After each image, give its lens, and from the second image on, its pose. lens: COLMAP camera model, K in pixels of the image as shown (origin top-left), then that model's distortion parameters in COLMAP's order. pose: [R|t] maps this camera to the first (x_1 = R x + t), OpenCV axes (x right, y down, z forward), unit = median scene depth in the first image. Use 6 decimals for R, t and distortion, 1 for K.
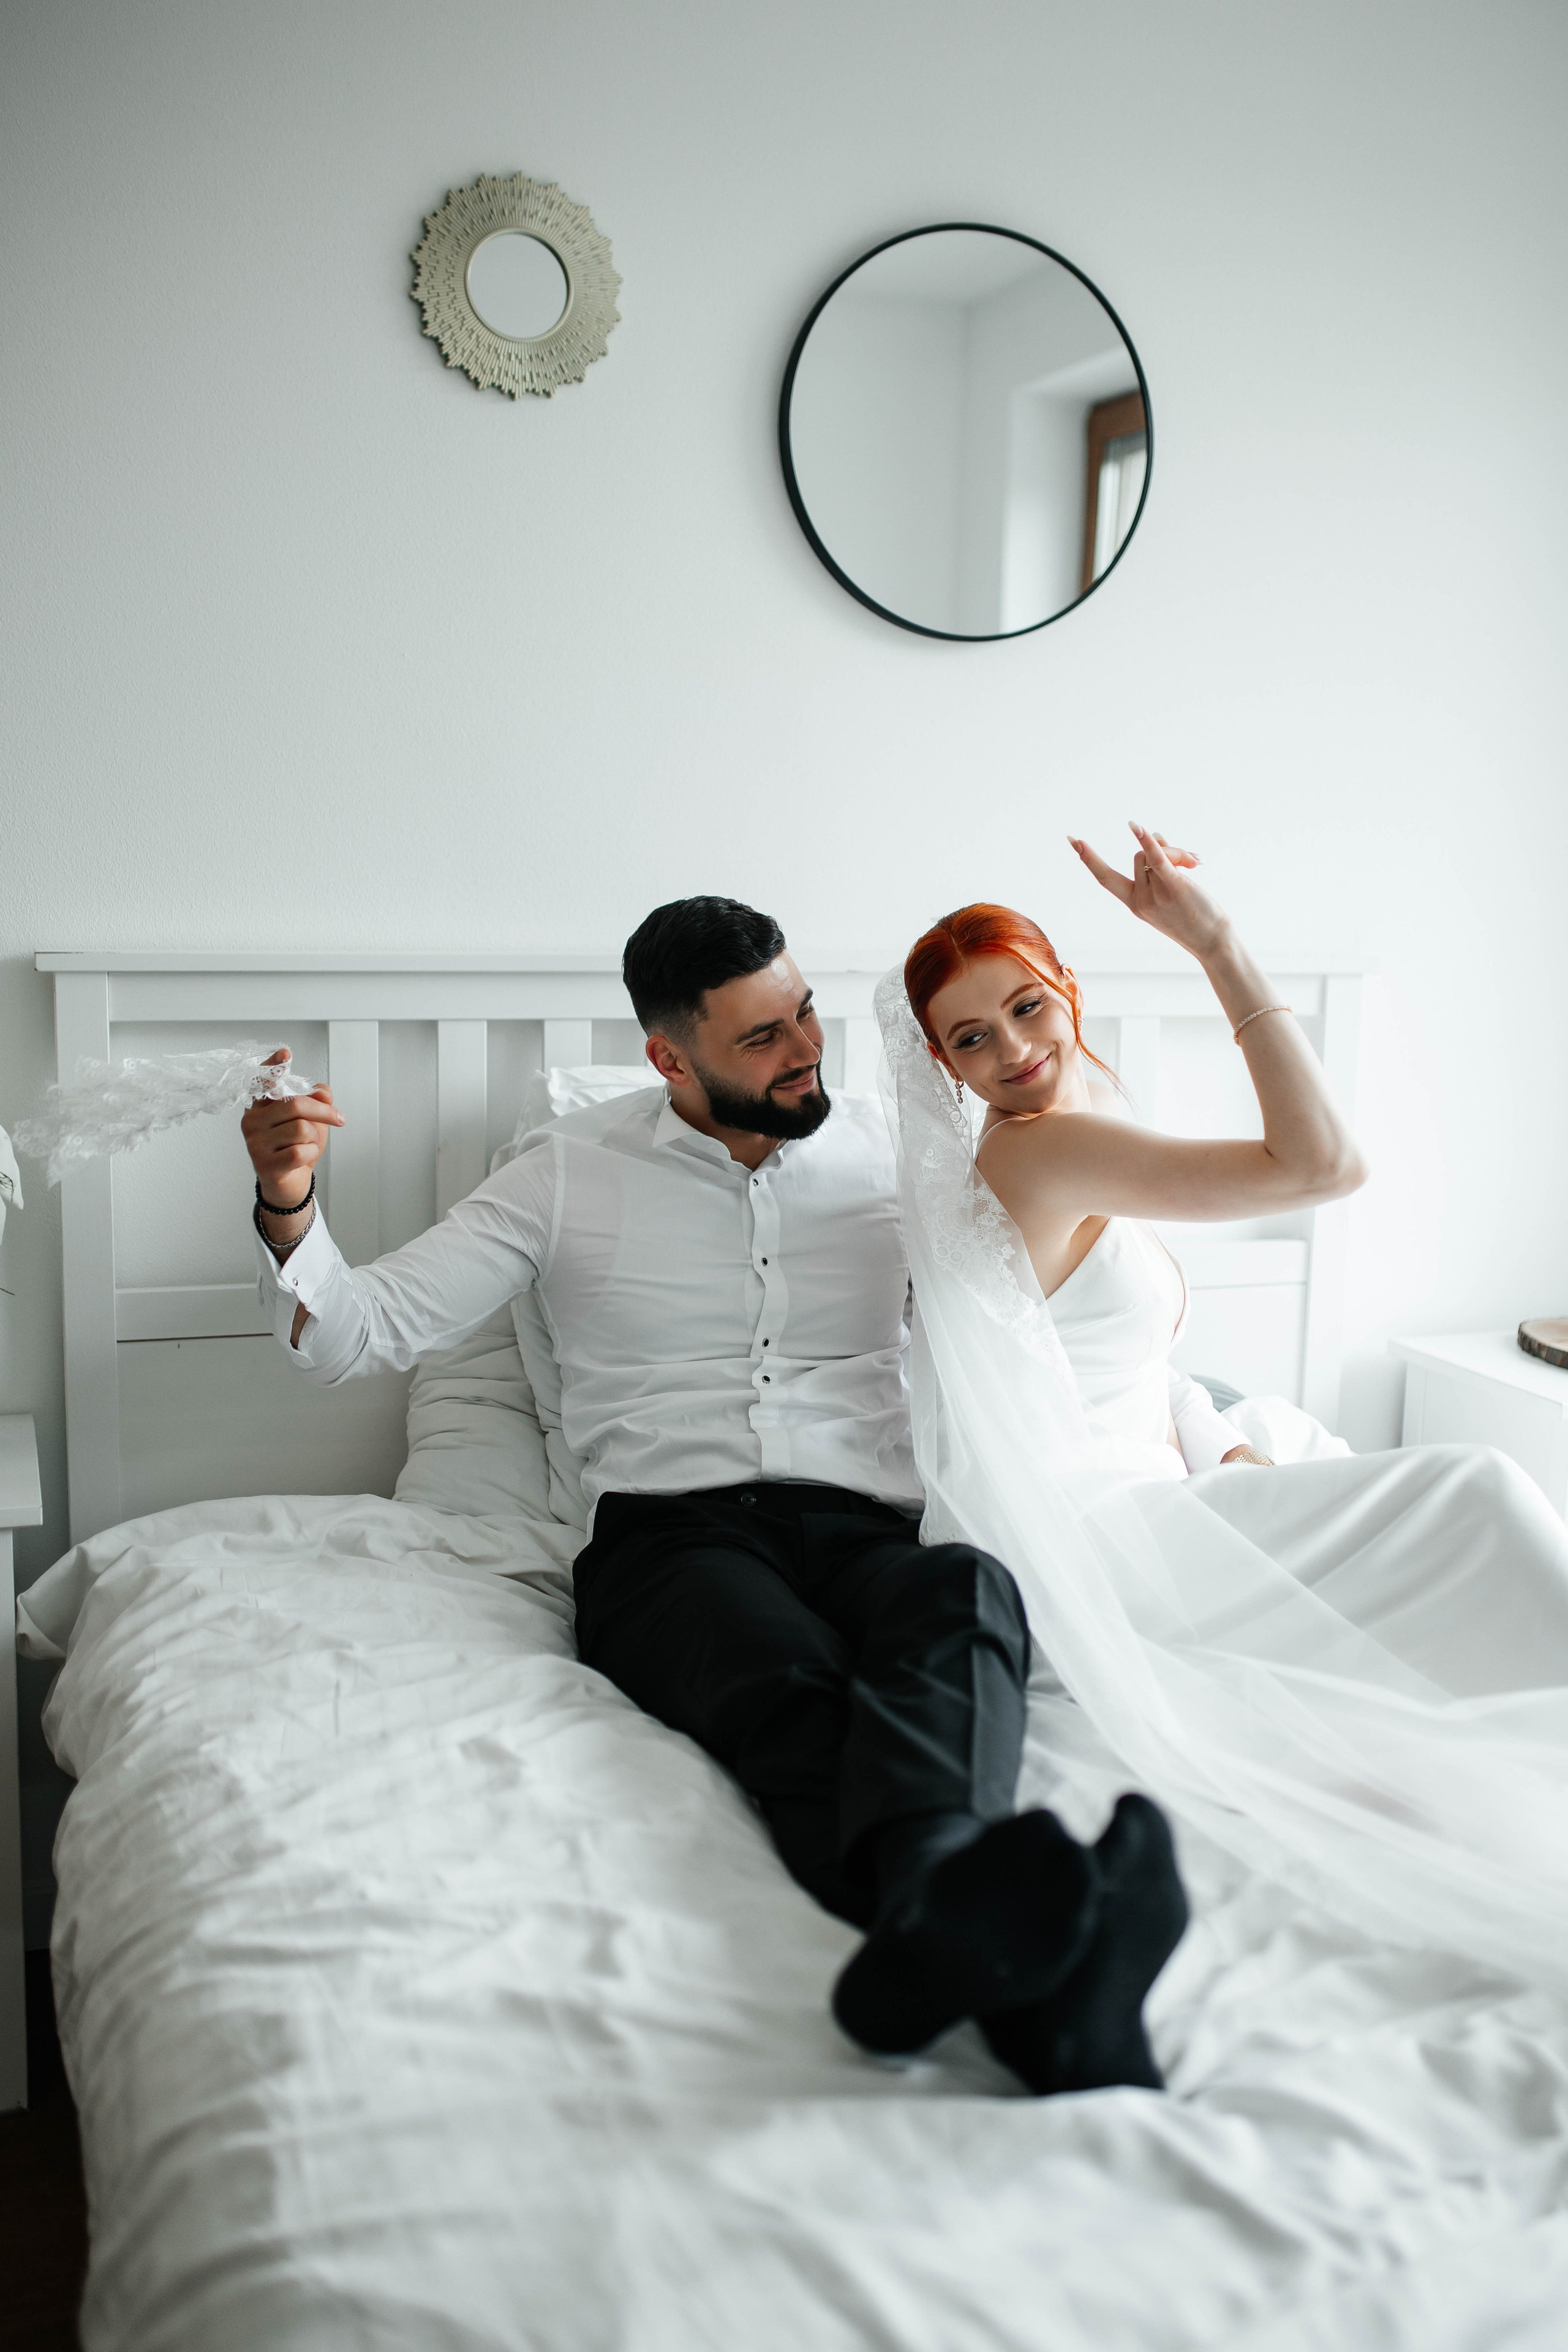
lens RADIAL K [[2245.3, 0, 804.6], [0, 2245.3, 1174.4], [0, 0, 1]] dist [-0.007312, 0.000000]
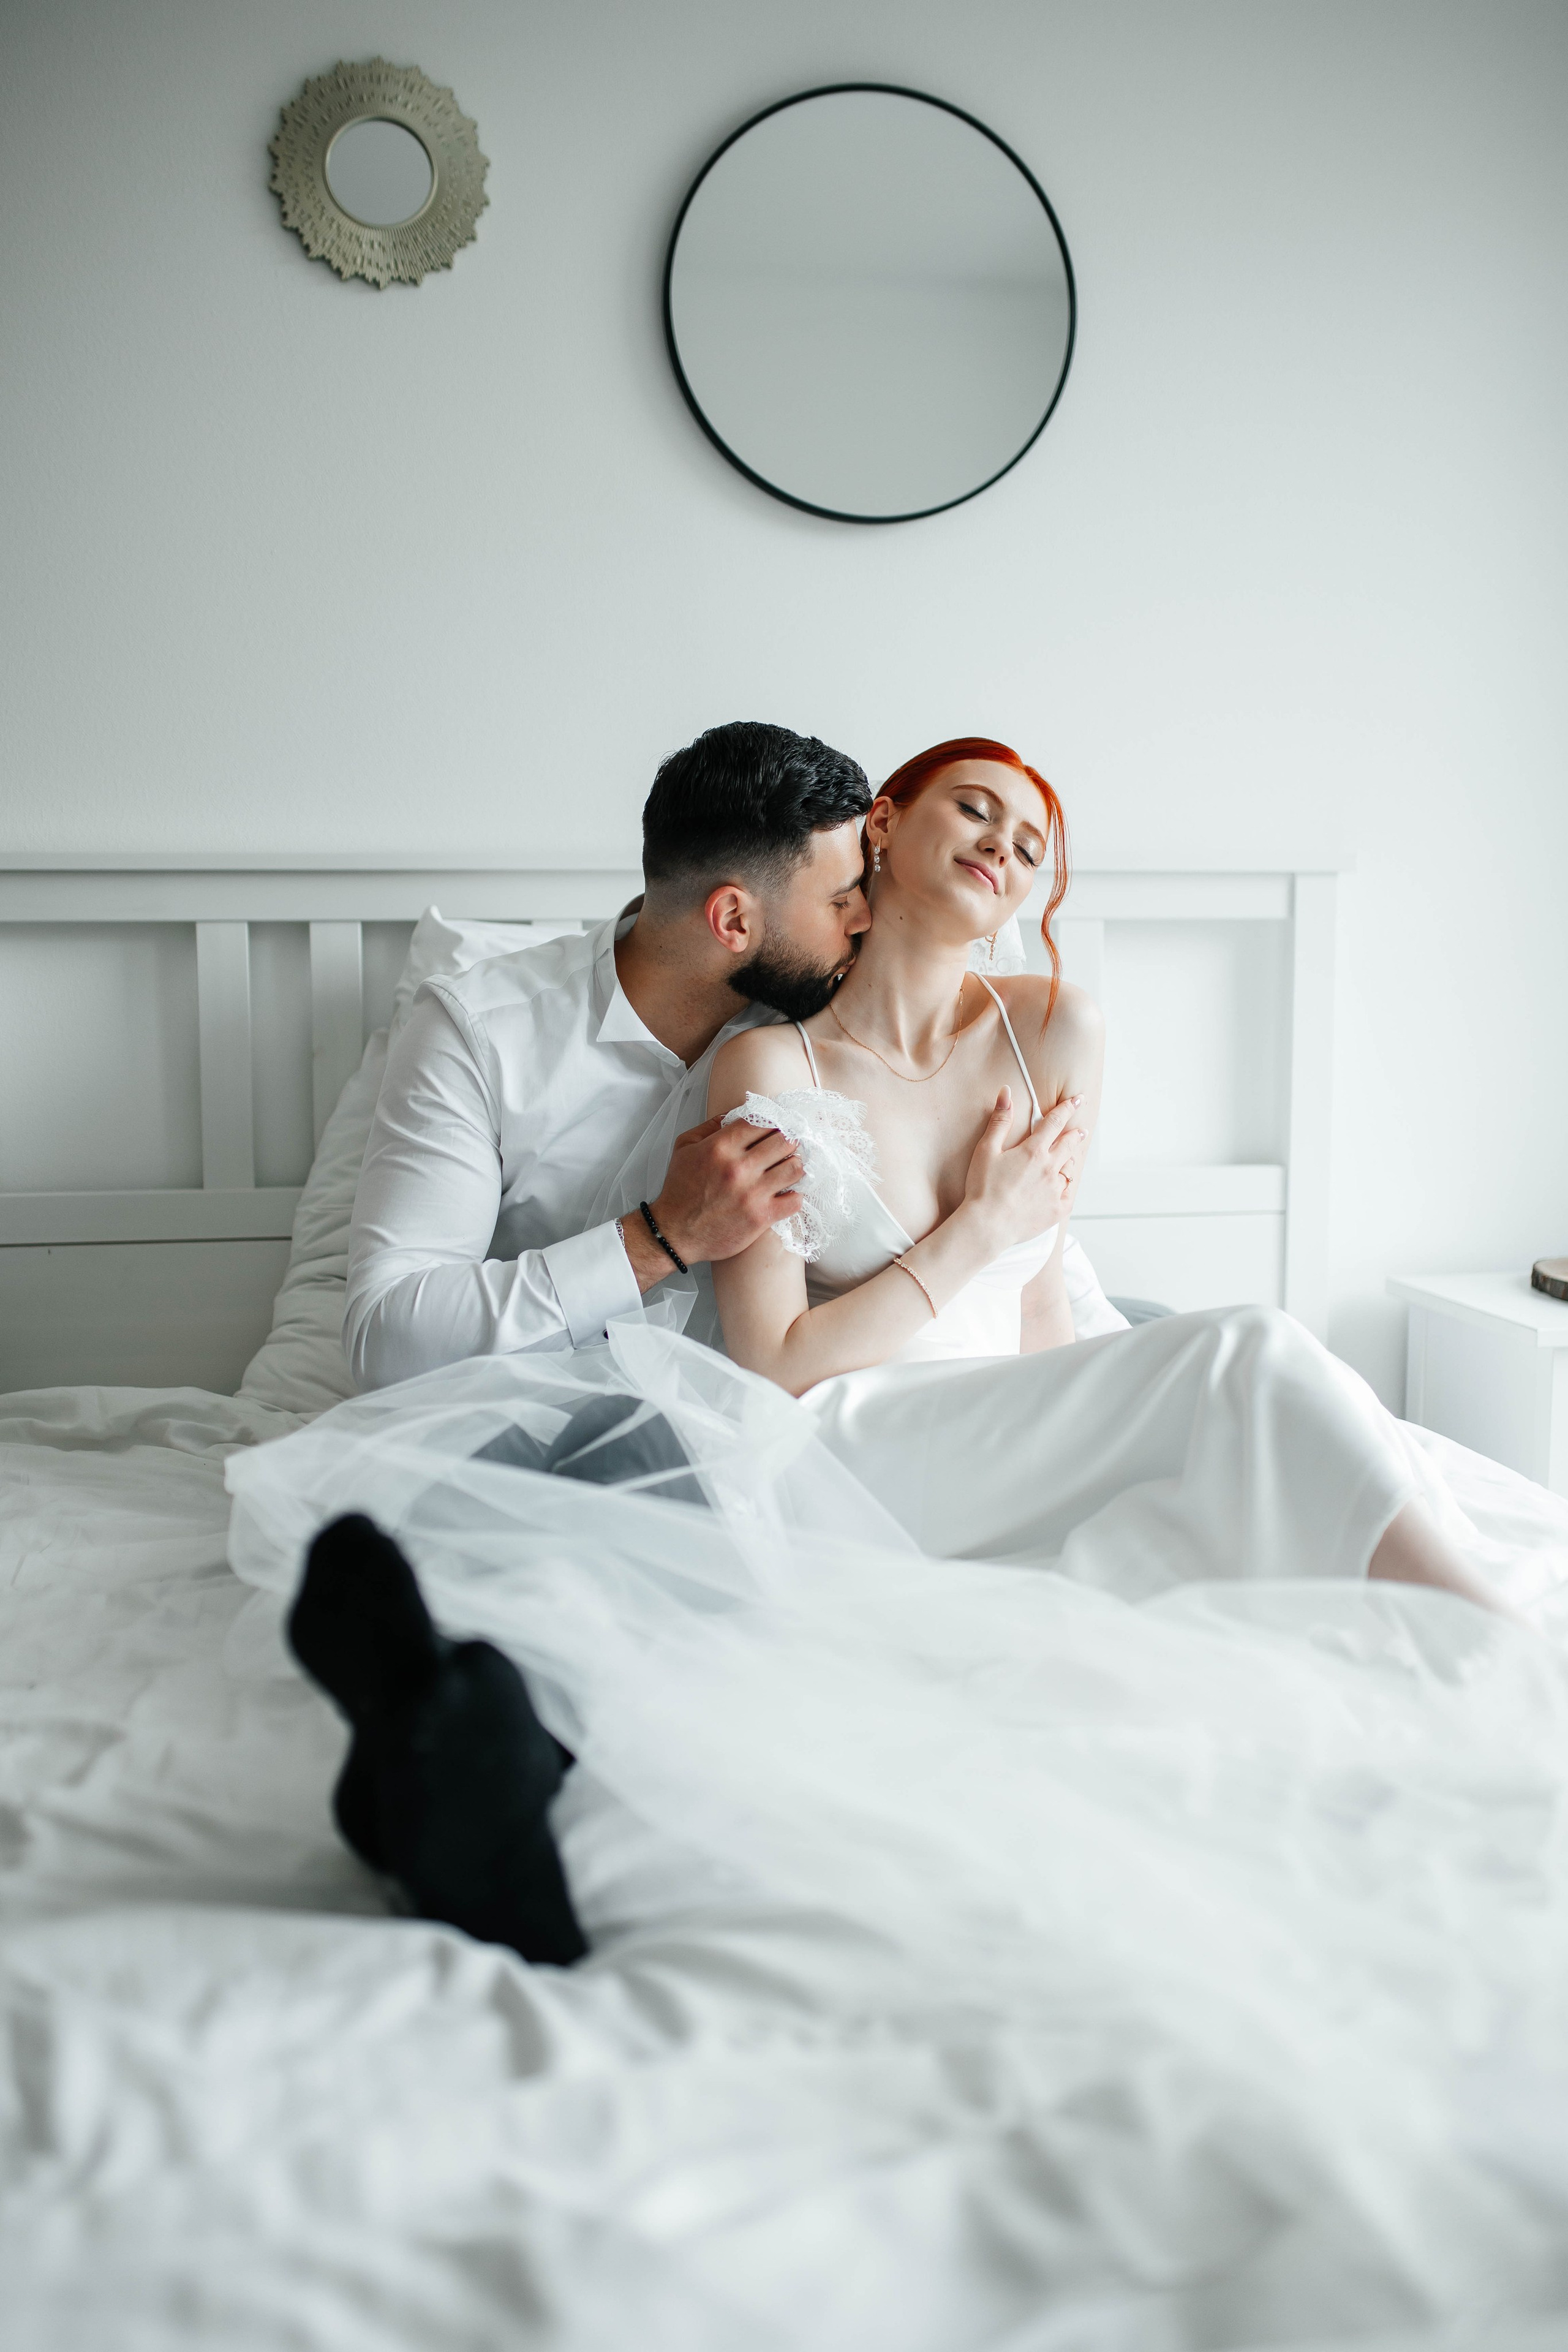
lens RADIAL K [[2245.3, 0, 794.9], [0, 2245.3, 1181.6], [0, 0, 1]] dist [-0.007312, 0.000000]
pose [[0.987127, -0.006394, -0.159811, 0.207271], [0.000710, 0.999366, -0.035599, 0.082083], [0.159938, 0.035028, 0.986505, 0.073772]]
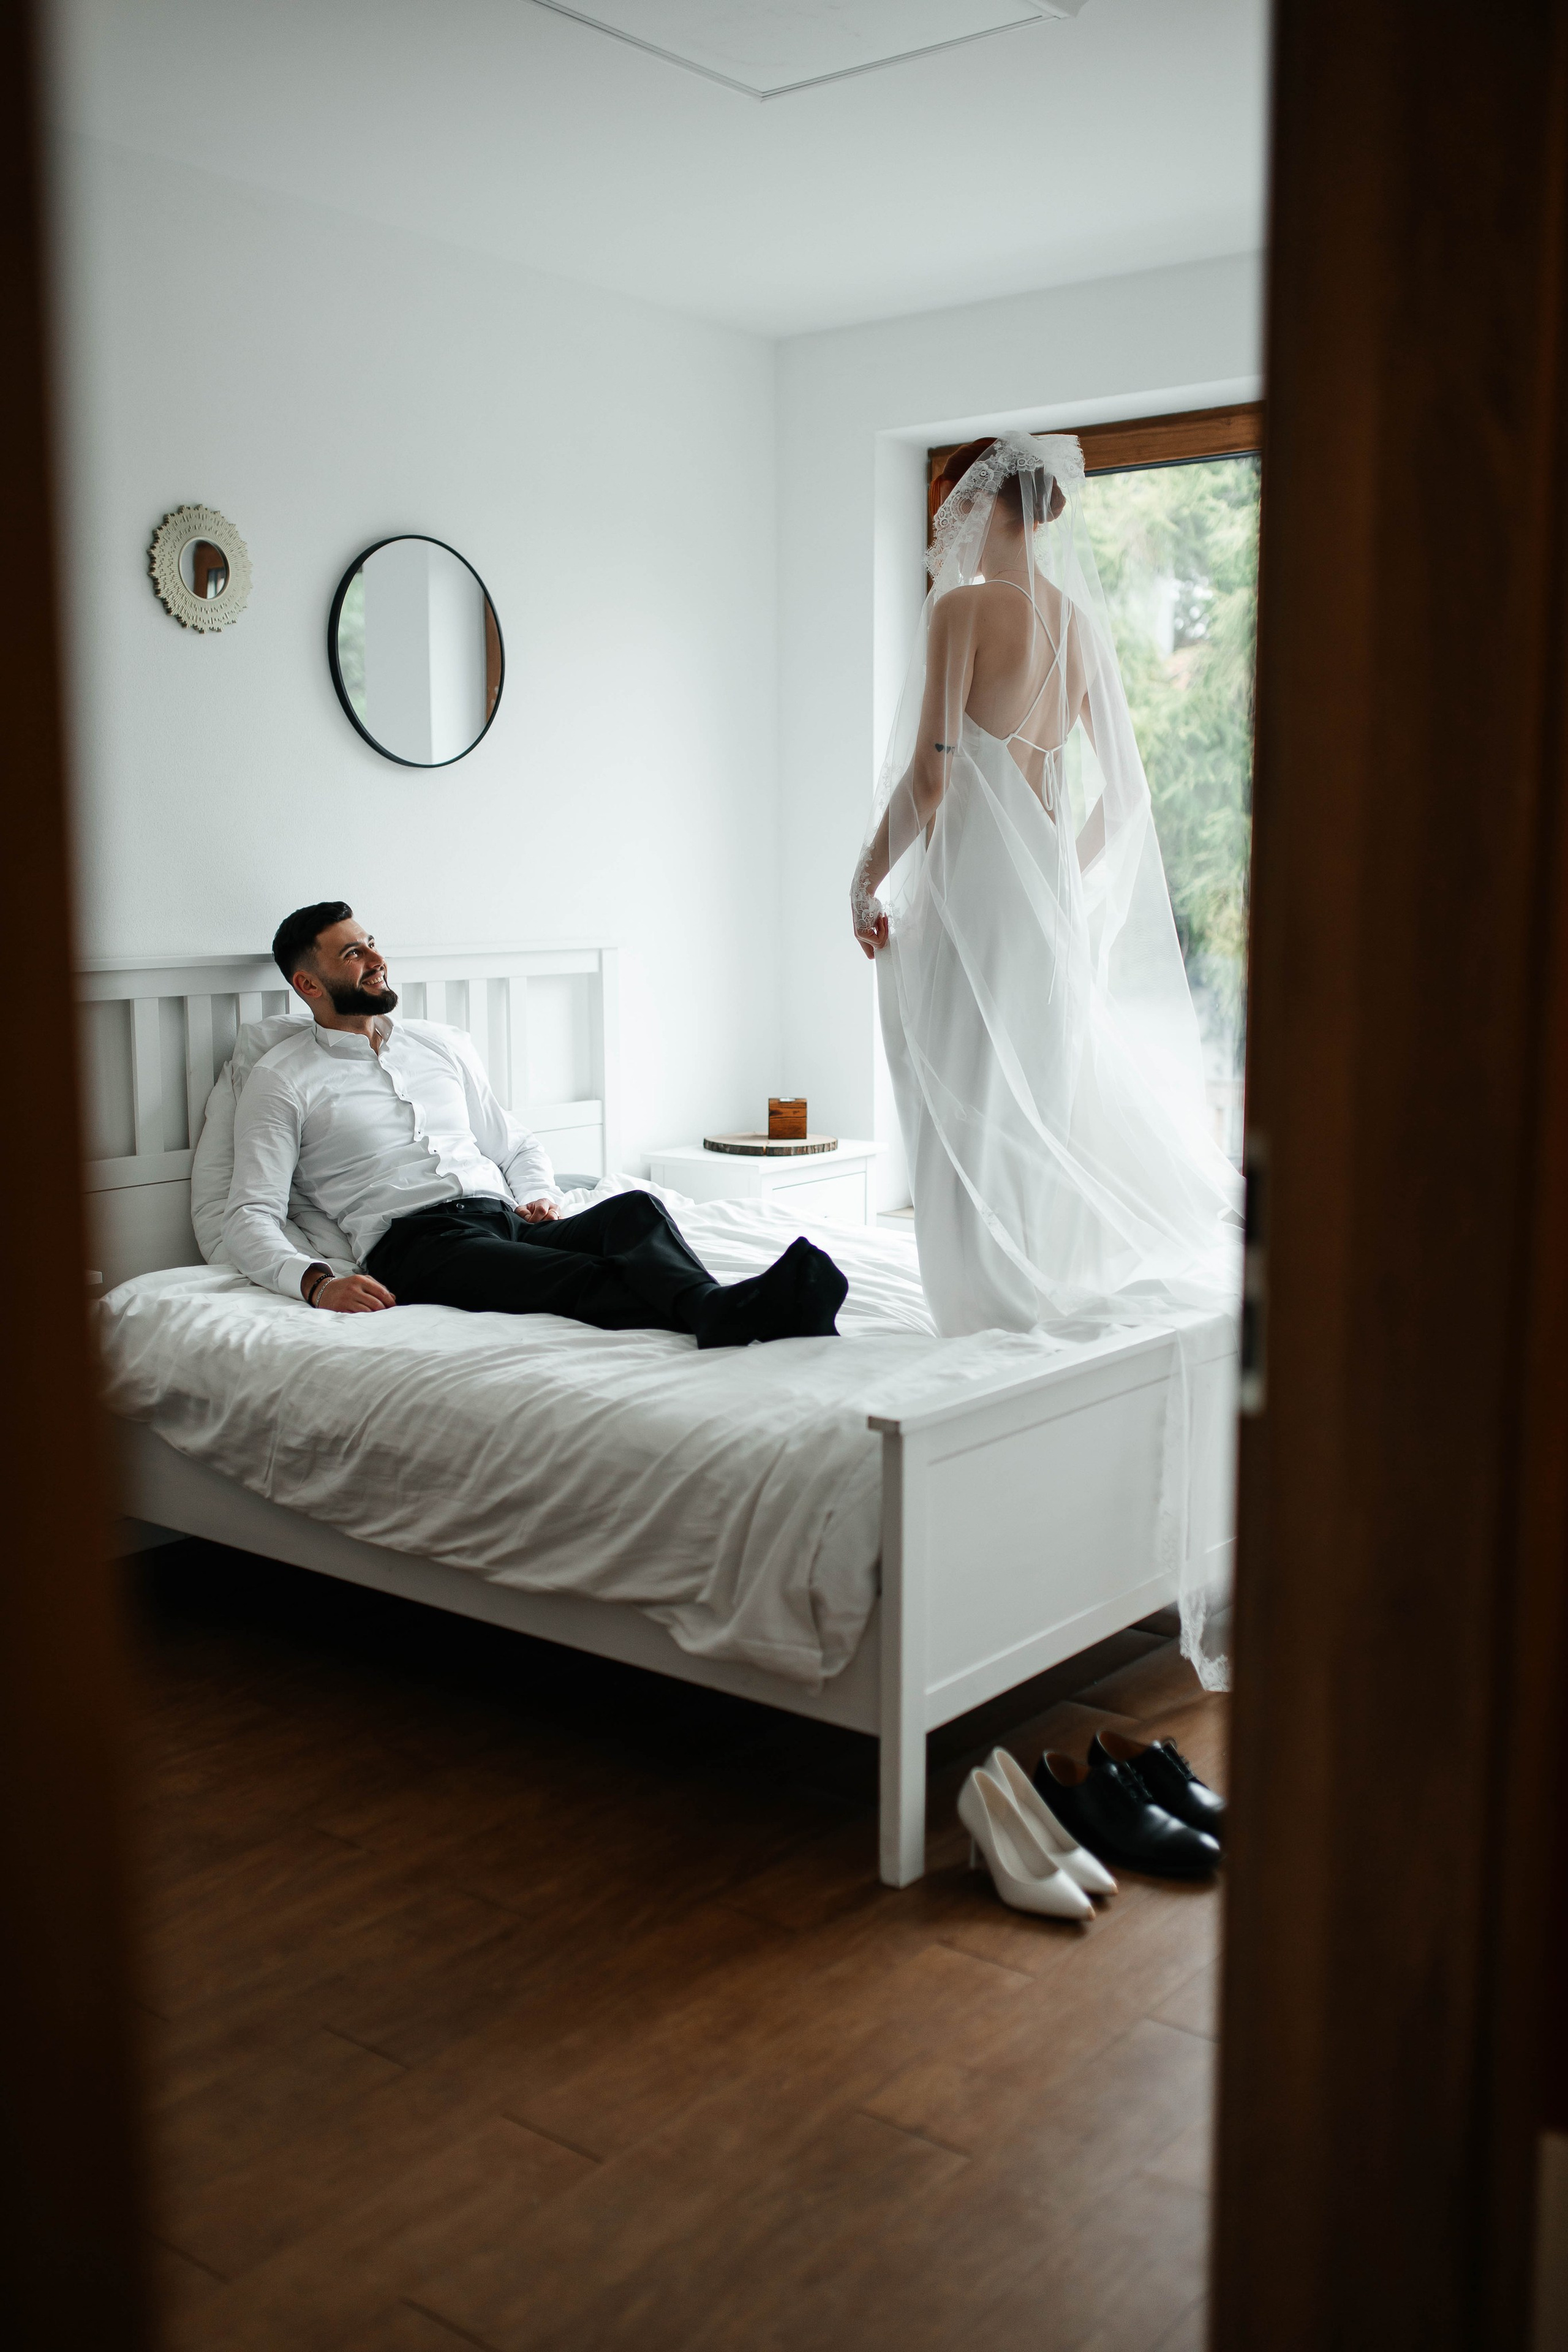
lens RADIAL K [[2245.3, 0, 787.3], [0, 2245.3, 1159.2], [0, 0, 1]] dist [-0.007312, 0.000000]
pose [[0.846500, -0.094180, 0.523992, -0.697653], [0.099727, 0.994857, 0.017705, 0.070999], [-0.522965, 0.037269, 0.851539, -0.693414]]
